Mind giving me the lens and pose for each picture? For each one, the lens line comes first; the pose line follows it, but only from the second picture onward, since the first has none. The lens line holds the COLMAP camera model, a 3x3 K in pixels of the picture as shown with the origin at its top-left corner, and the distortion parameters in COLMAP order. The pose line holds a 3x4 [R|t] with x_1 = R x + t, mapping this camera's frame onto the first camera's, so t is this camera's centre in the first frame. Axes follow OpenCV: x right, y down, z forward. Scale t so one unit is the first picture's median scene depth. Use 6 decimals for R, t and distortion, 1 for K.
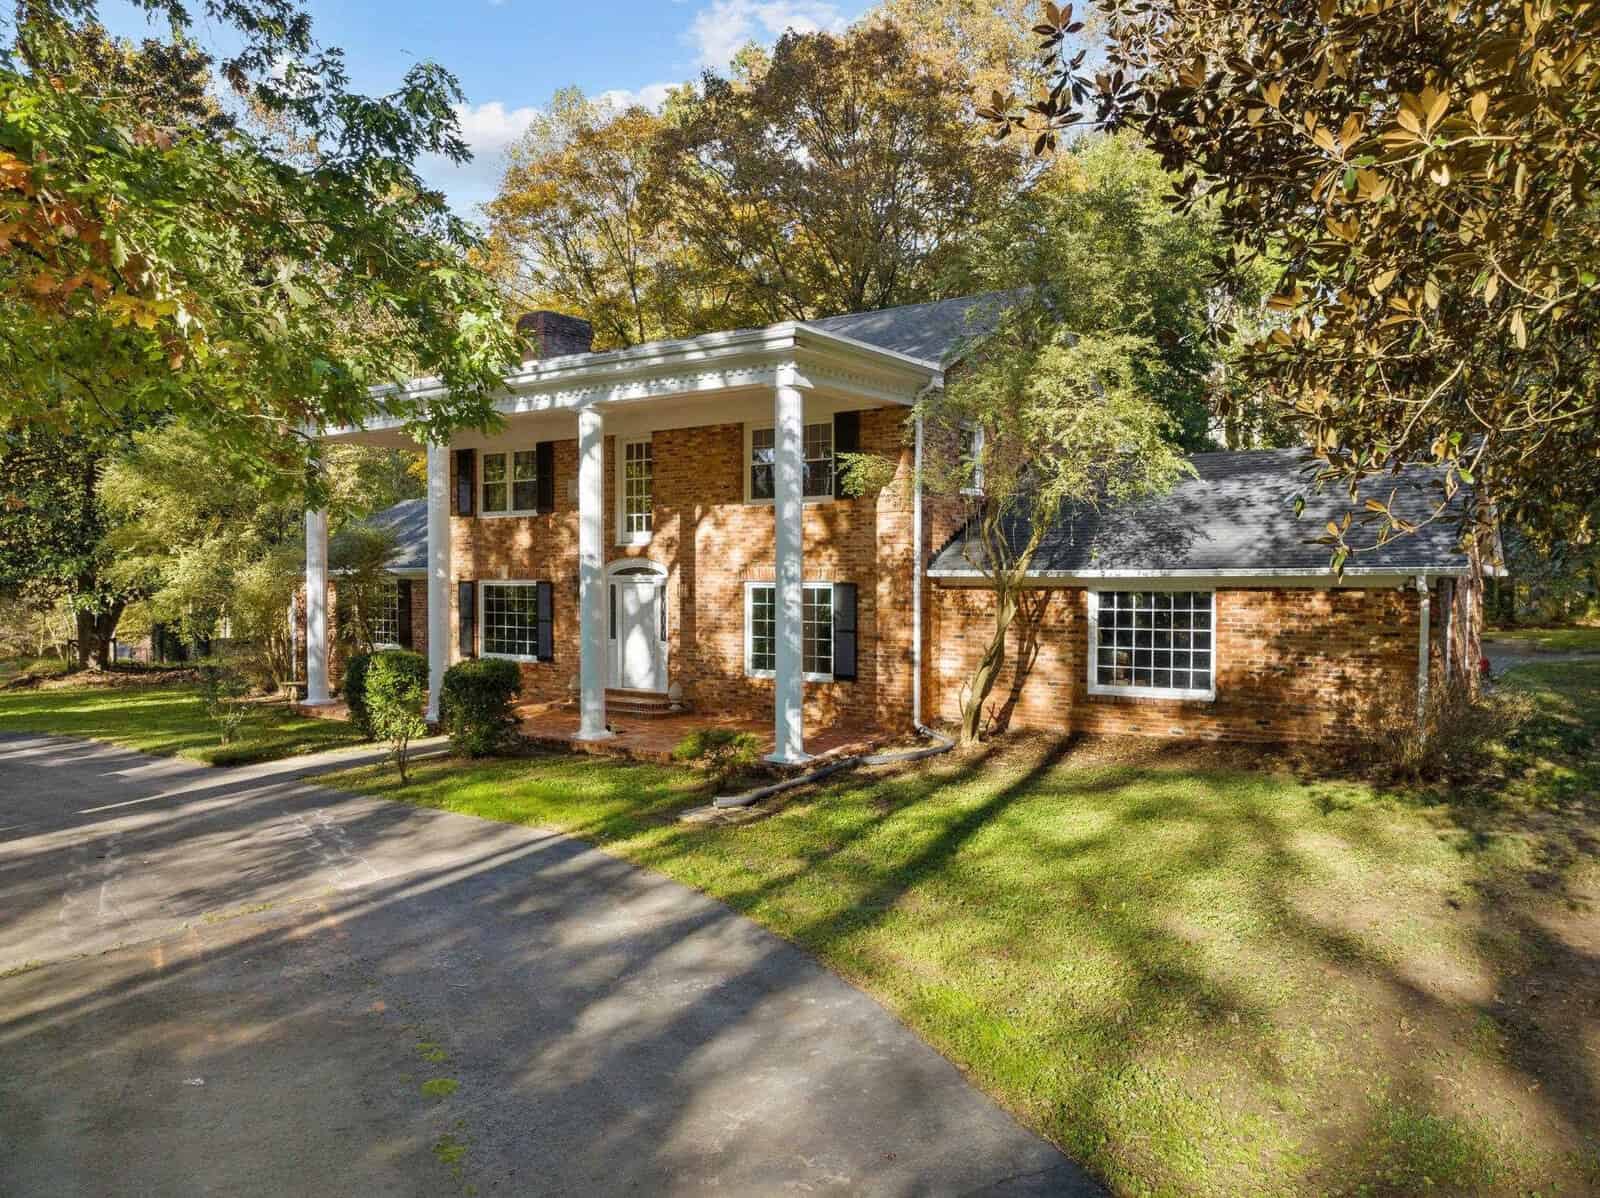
lens RADIAL K [[1143.5, 0, 803.6], [0, 1143.5, 559.6], [0, 0, 1]] dist [-0.013320, -0.000593]
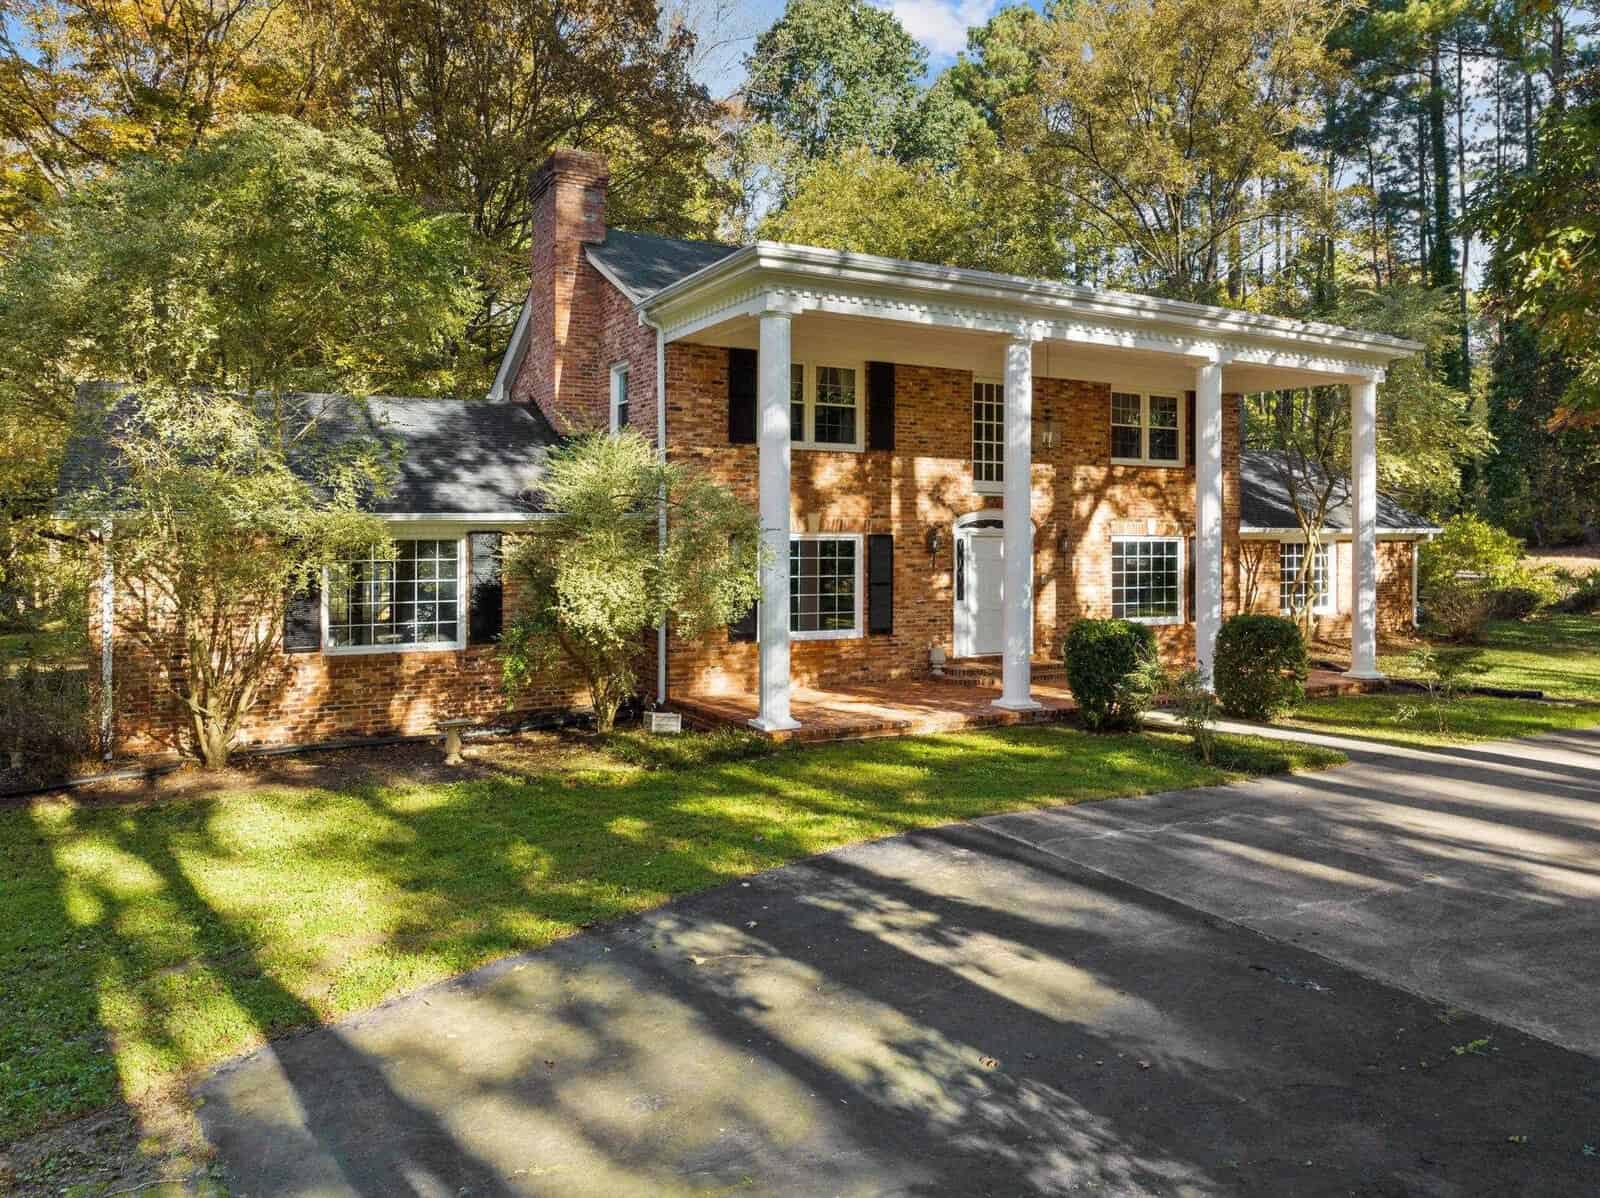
lens RADIAL K [[1181.5, 0, 835.5], [0, 1181.5, 557.1], [0, 0, 1]] dist [-0.030947, -0.002810]
pose [[0.413393, -0.013823, 0.910448, -1.191882], [-0.016553, 0.999605, 0.022693, 0.018925], [-0.910402, -0.024452, 0.413001, 0.820790]]
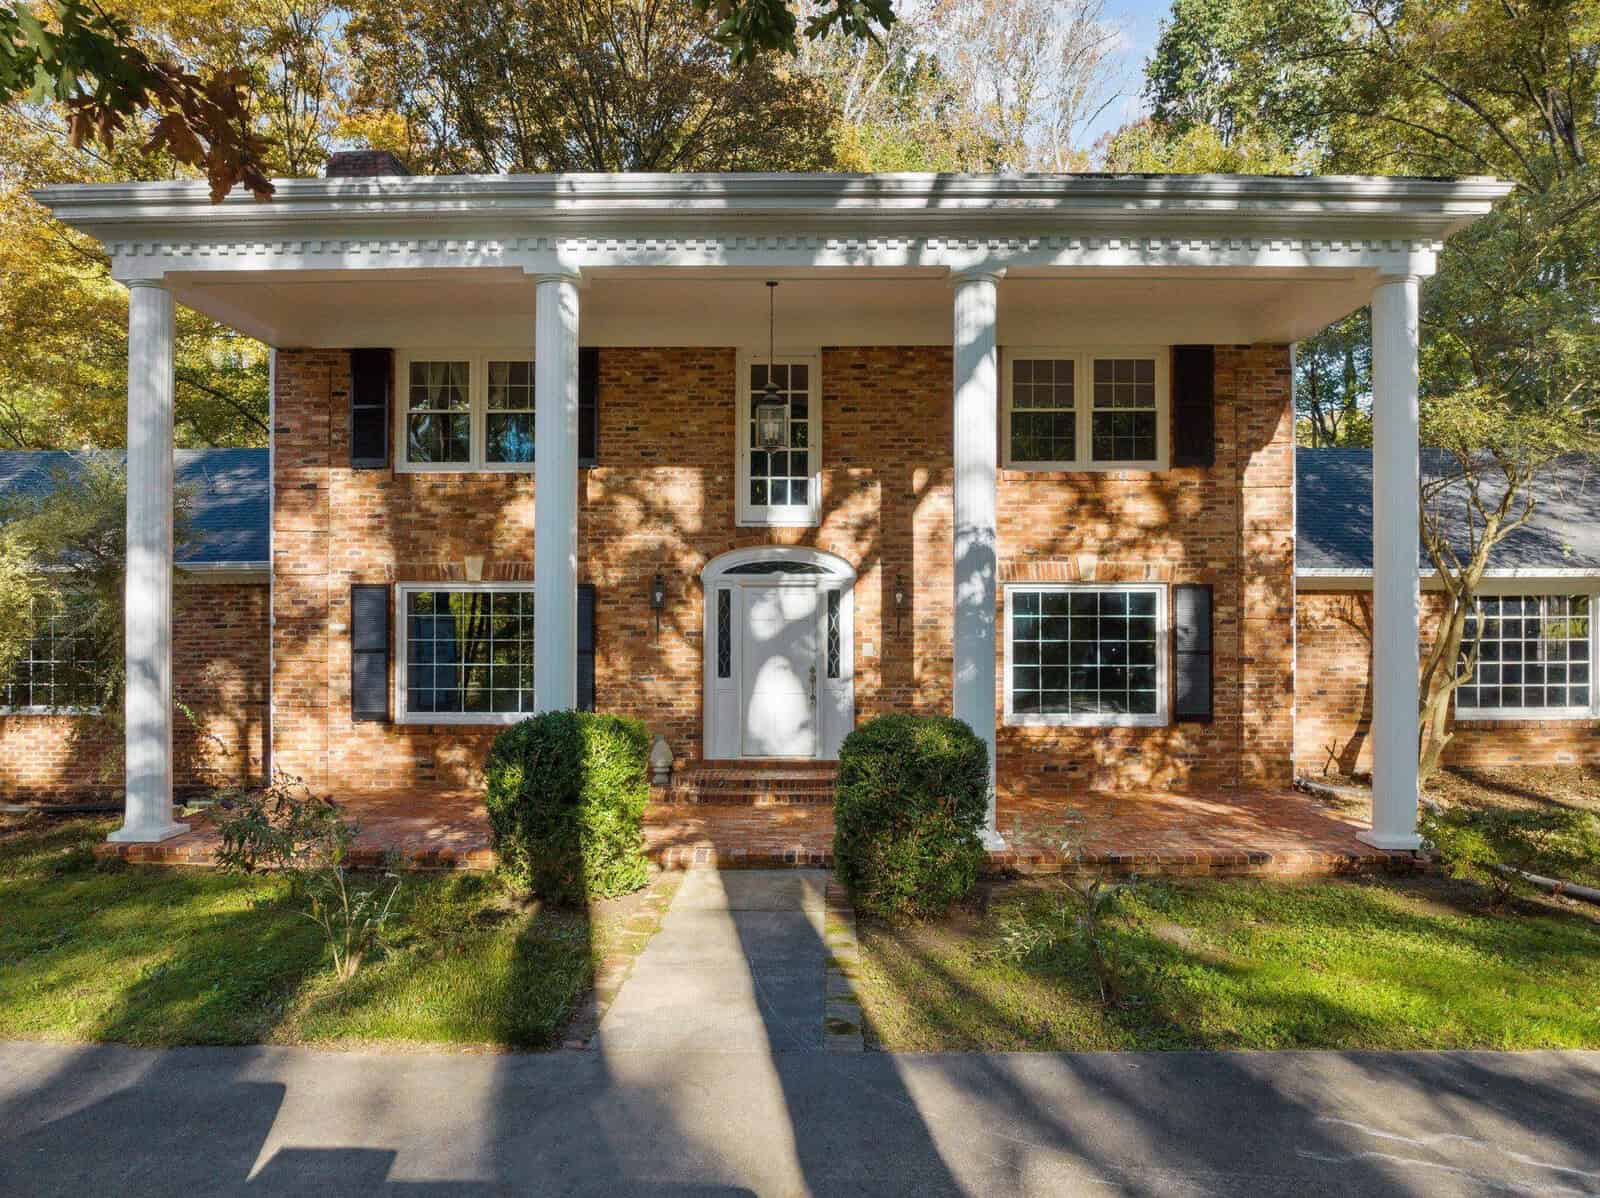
lens RADIAL K [[1132.1, 0, 800.0], [0, 1132.1, 599.0], [0, 0, 1]] dist [-0.024596, -0.004661]
pose [[0.829417, -0.001257, 0.558628, -0.545132], [-0.007994, 0.999868, 0.014119, 0.020545], [-0.558573, -0.016176, 0.829298, 0.544872]]
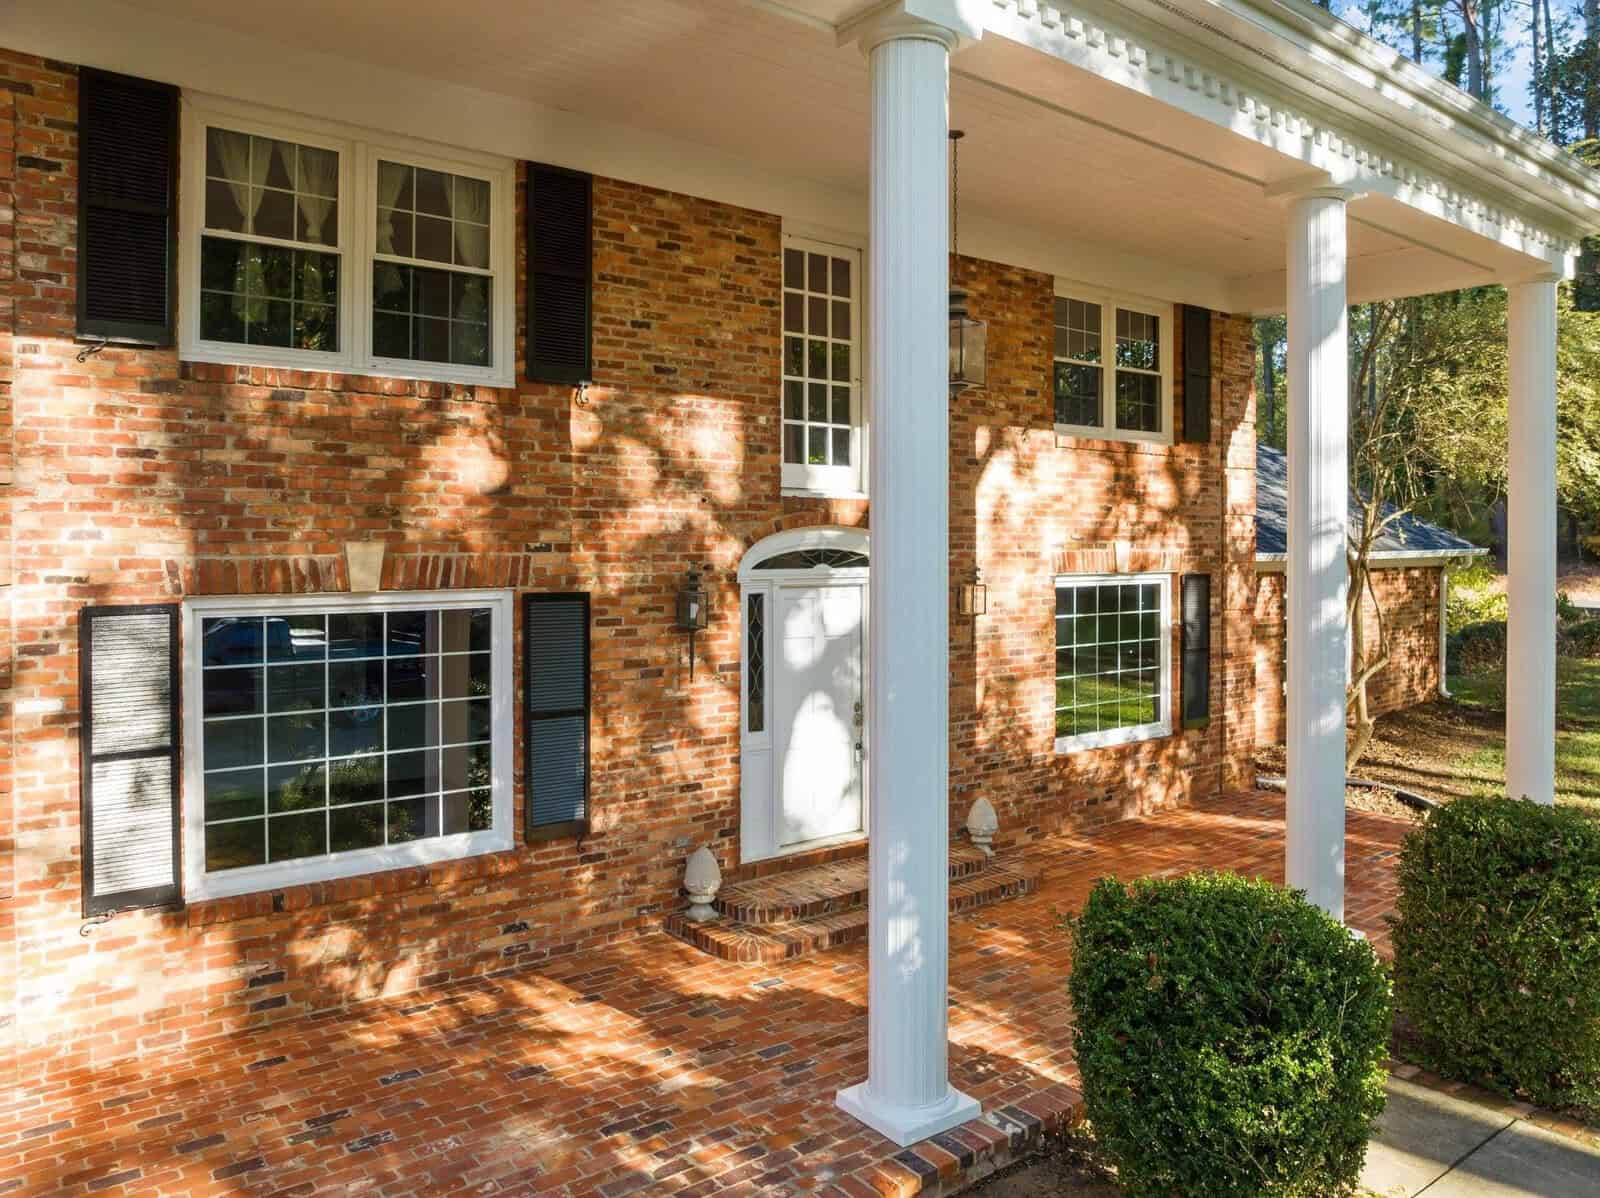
lens RADIAL K [[1181.5, 0, 835.5], [0, 1181.5, 557.1], [0, 0, 1]] dist [-0.030947, -0.002810]
pose [[0.267186, -0.014645, 0.963534, -0.633708], [-0.016129, 0.999676, 0.019667, 0.000618], [-0.963510, -0.020796, 0.266863, 0.998008]]
